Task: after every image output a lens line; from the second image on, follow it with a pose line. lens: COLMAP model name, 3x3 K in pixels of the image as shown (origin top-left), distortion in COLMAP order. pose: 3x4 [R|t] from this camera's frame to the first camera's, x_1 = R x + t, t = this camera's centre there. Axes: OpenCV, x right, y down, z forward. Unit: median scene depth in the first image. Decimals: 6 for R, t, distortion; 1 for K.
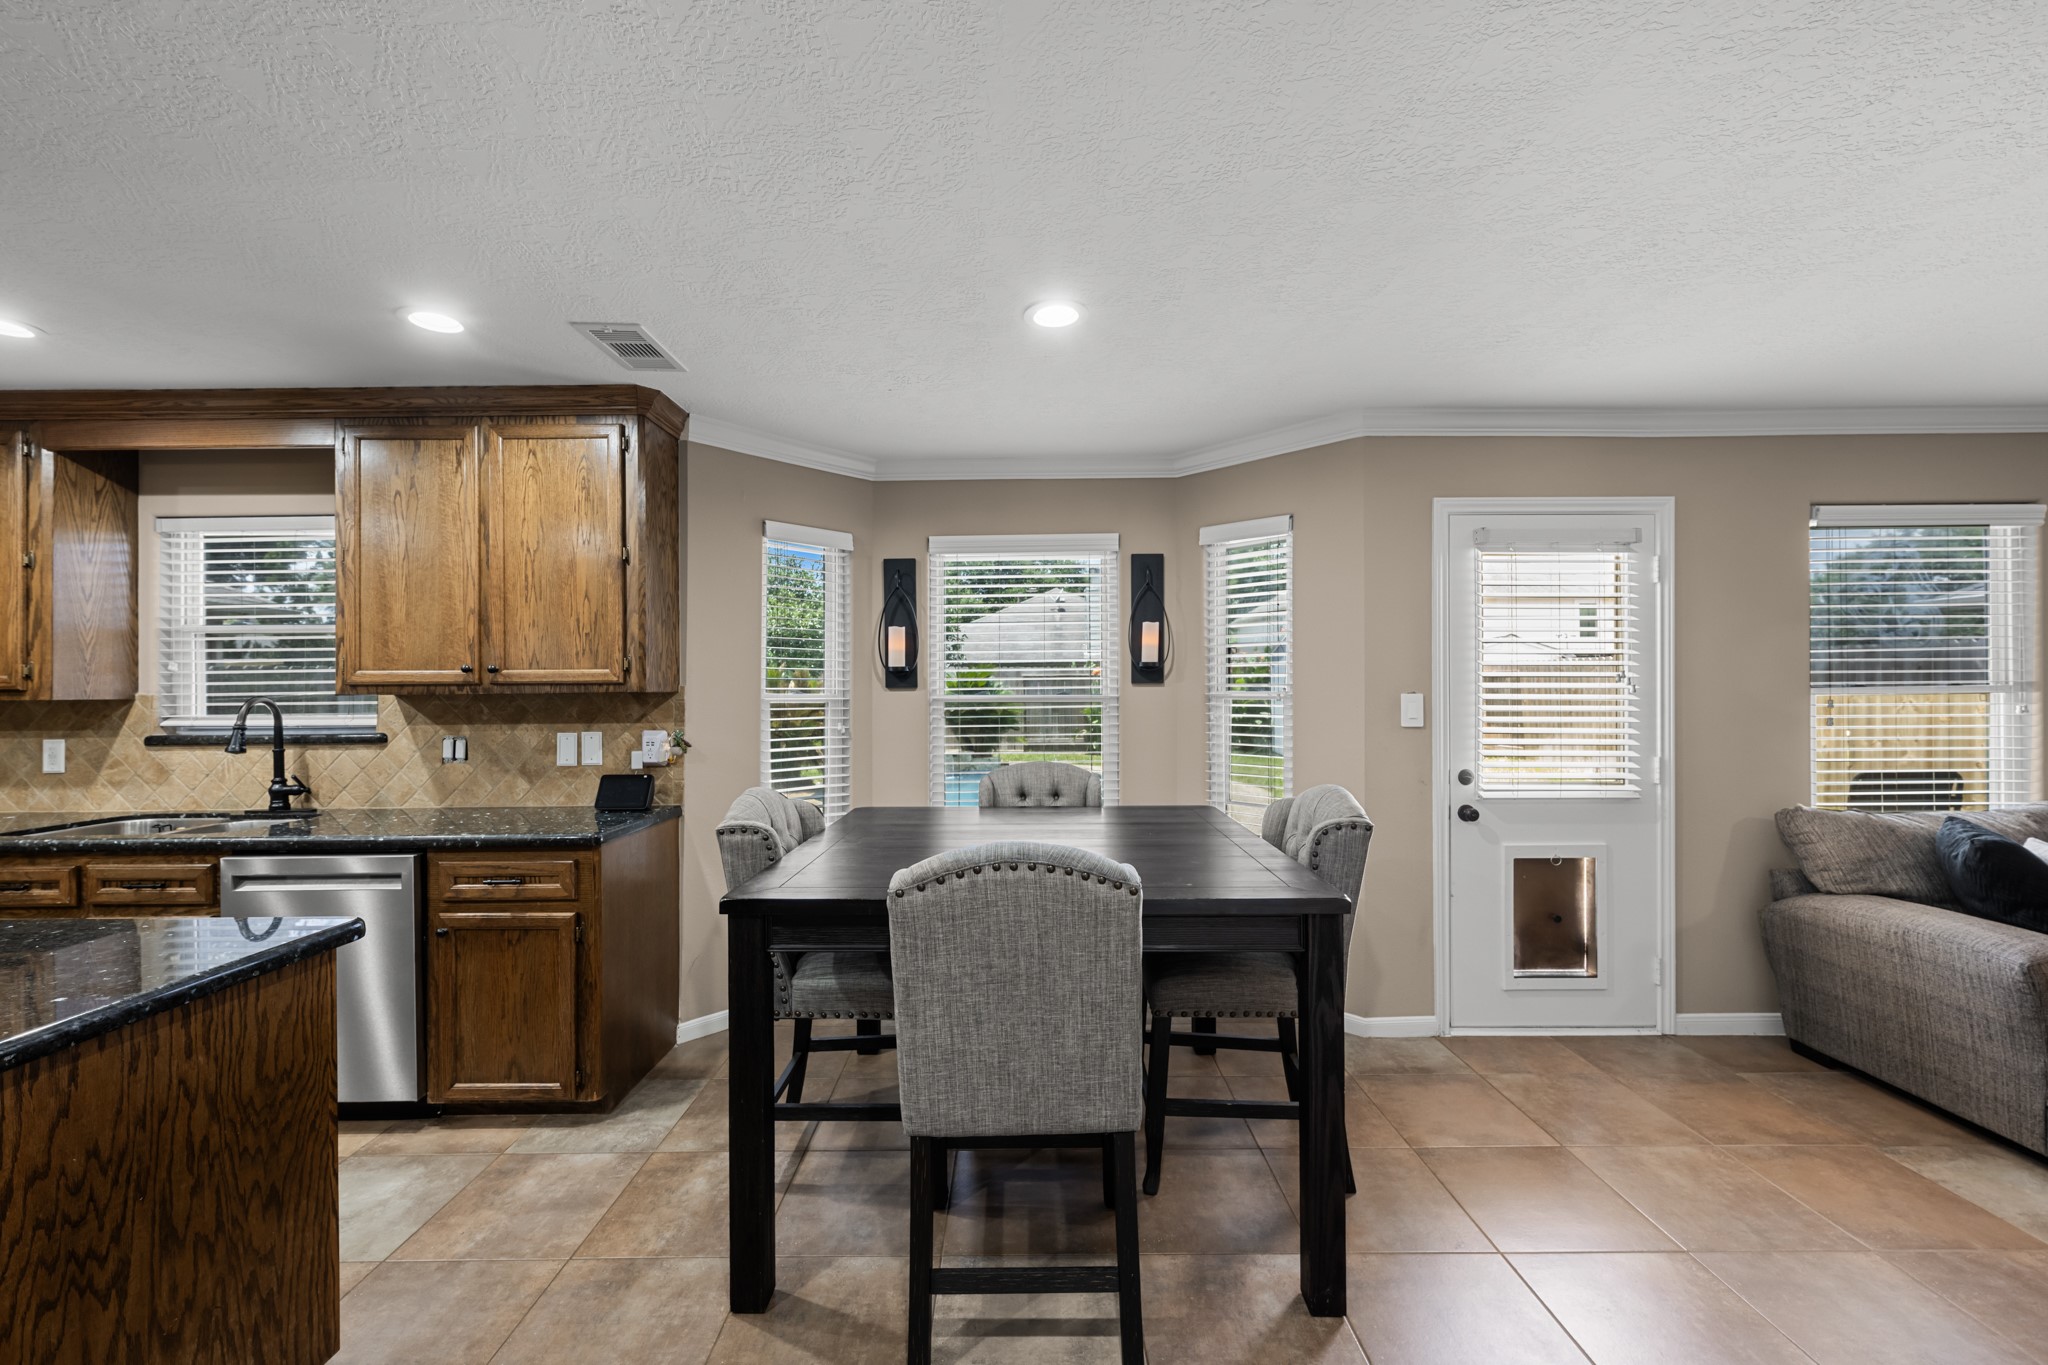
lens RADIAL K [[817.6, 0, 1023.7], [0, 817.6, 690.6], [0, 0, 1]] dist [0.000367, -0.000005]
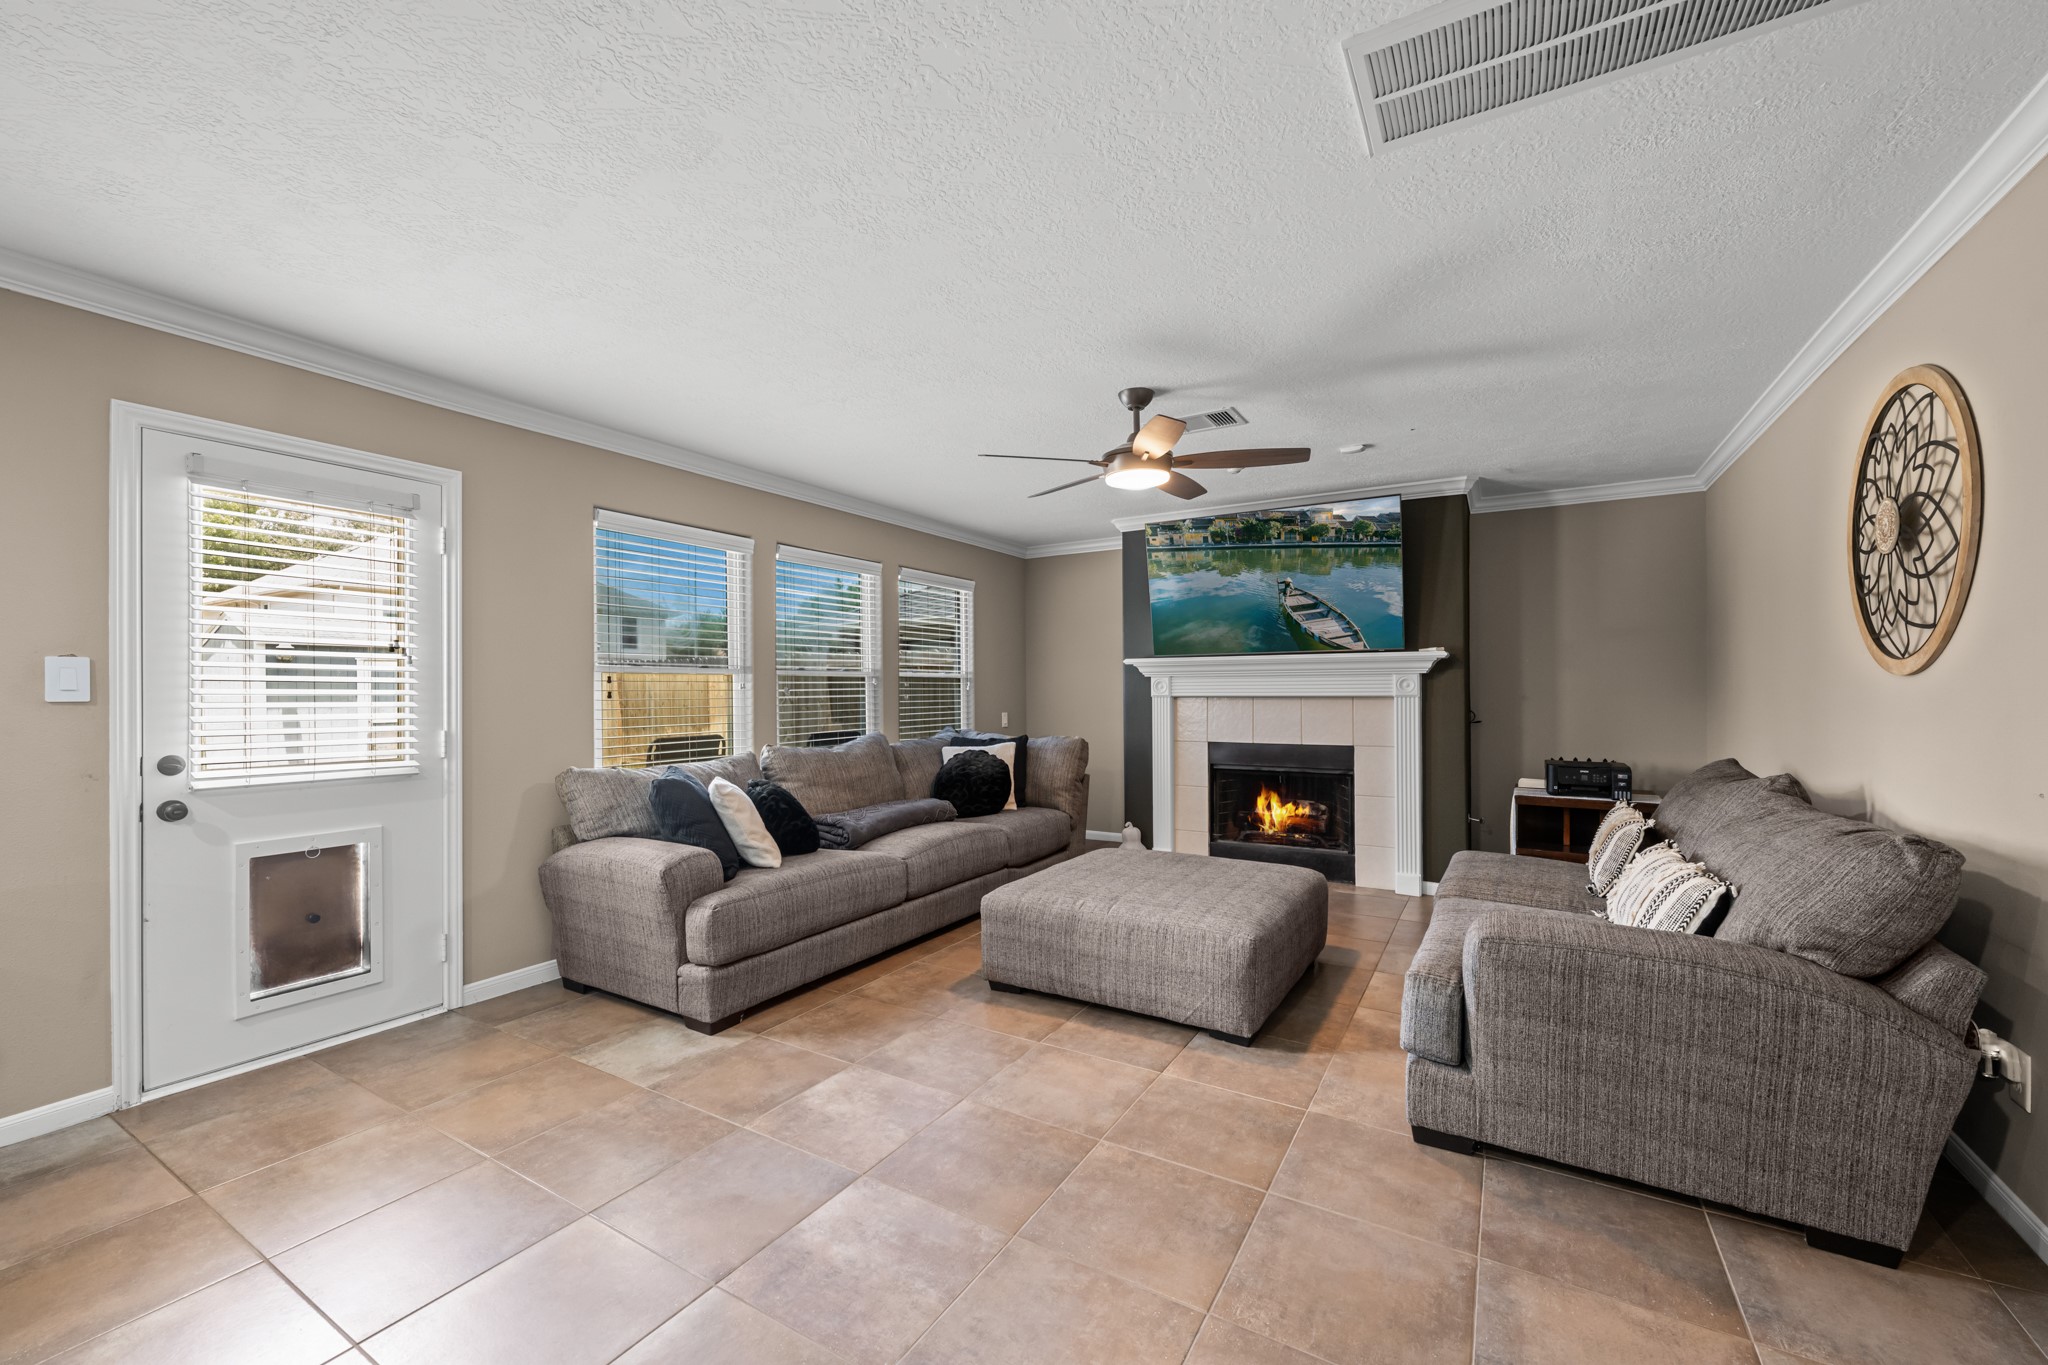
lens RADIAL K [[817.6, 0, 1023.7], [0, 817.6, 690.6], [0, 0, 1]] dist [0.000367, -0.000005]
pose [[0.512358, 0.005289, 0.858756, 0.313681], [0.004403, 0.999952, -0.008786, 0.048946], [-0.858761, 0.008283, 0.512310, -0.120915]]
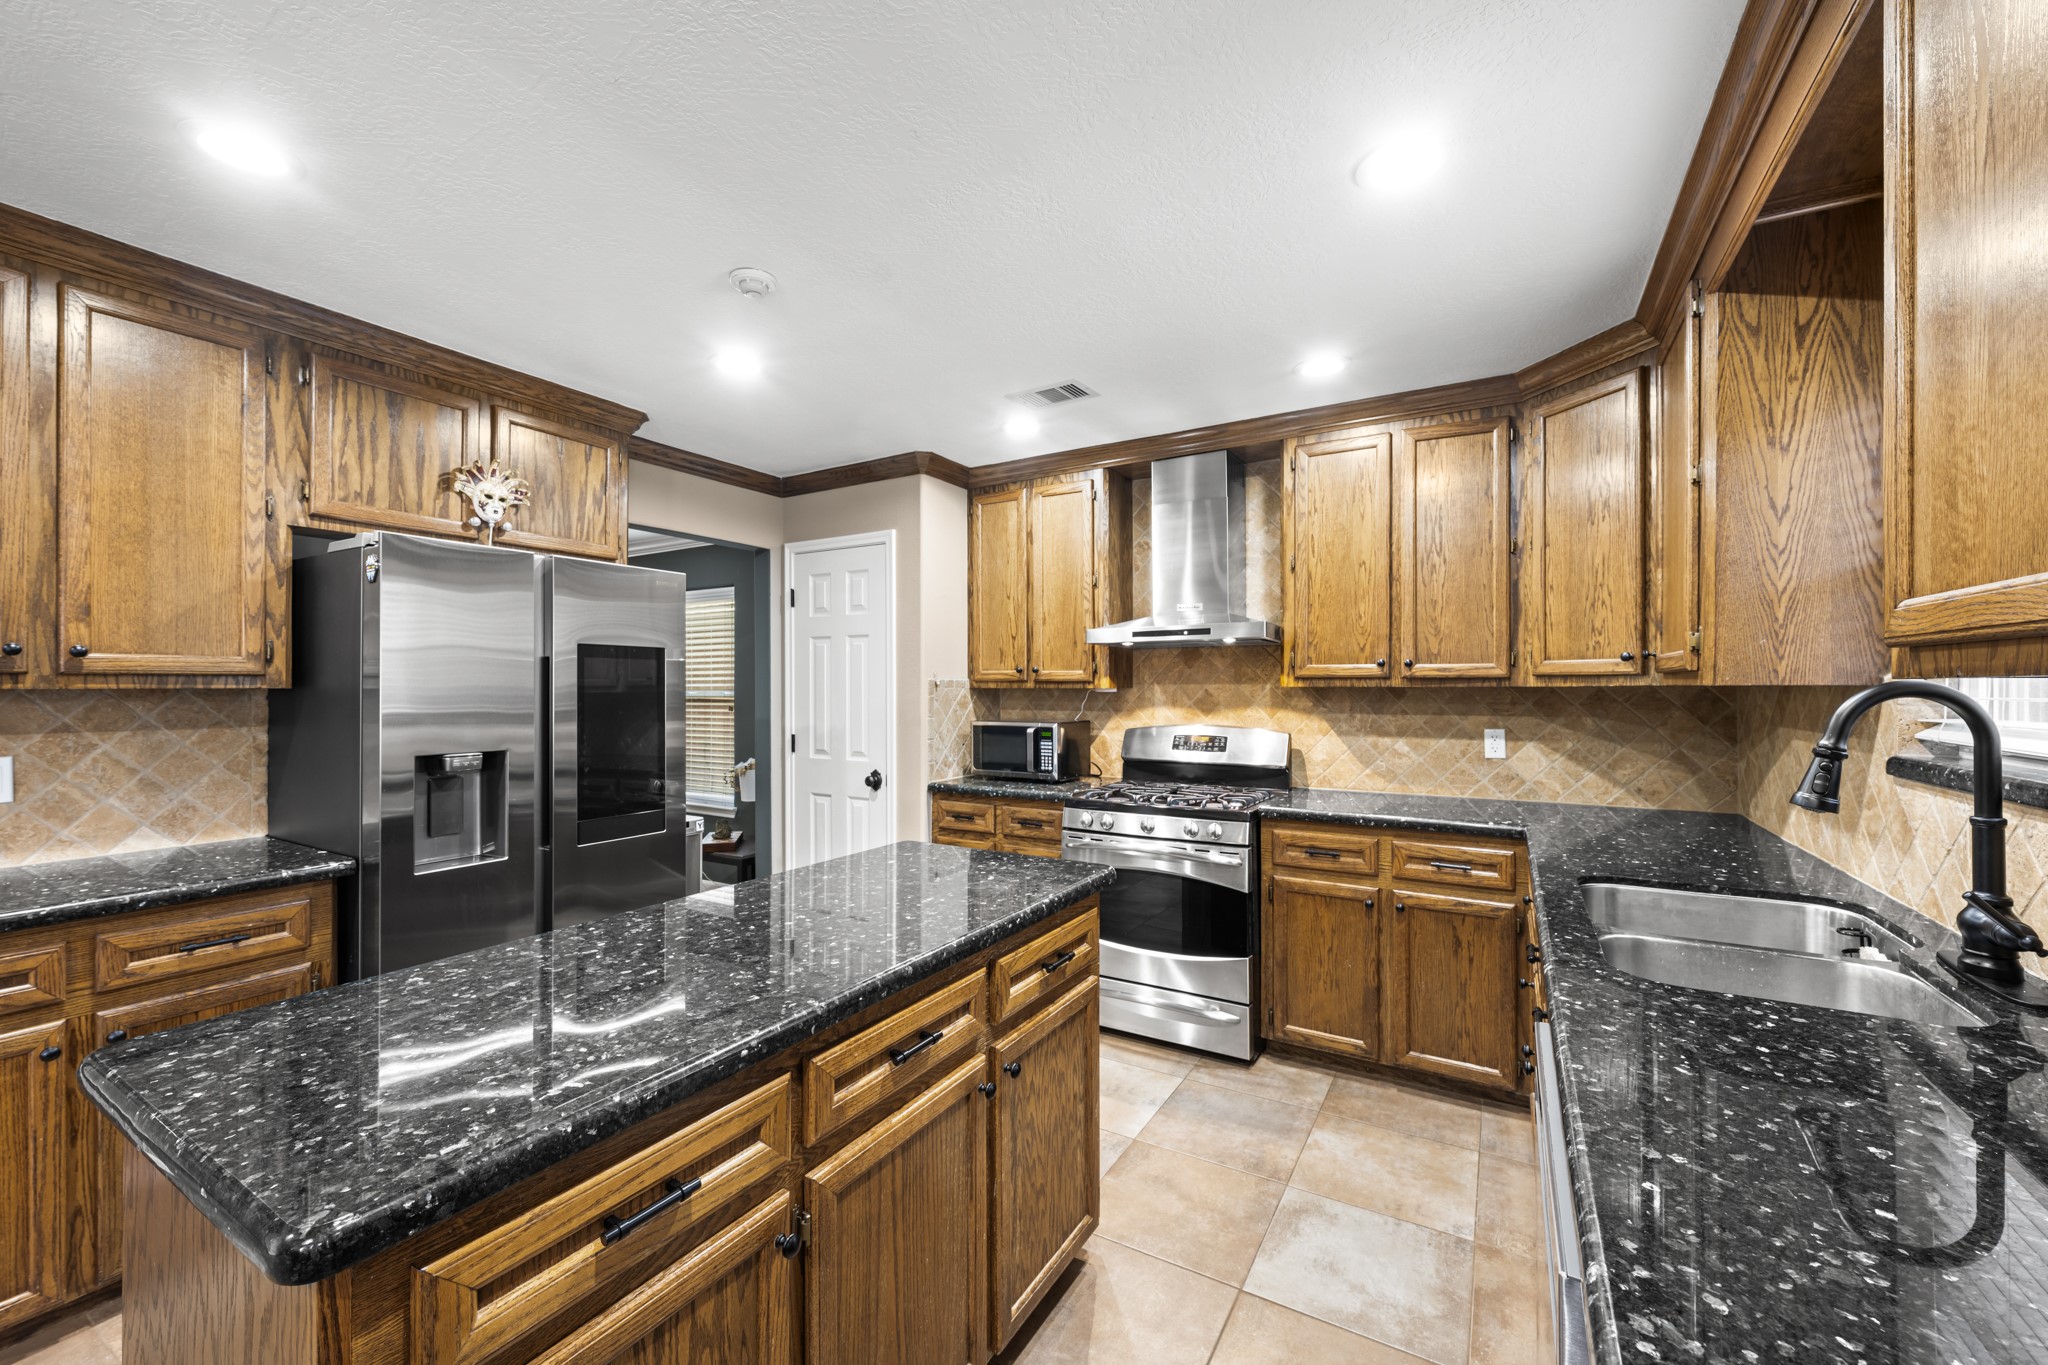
lens RADIAL K [[809.5, 0, 1024.0], [0, 809.5, 682.5], [0, 0, 1]] dist [-0.000121, -0.000134]
pose [[-0.512689, 0.005607, -0.858556, -0.374134], [0.004643, 0.999982, 0.003759, 0.004317], [0.858562, -0.002059, -0.512706, 0.862748]]
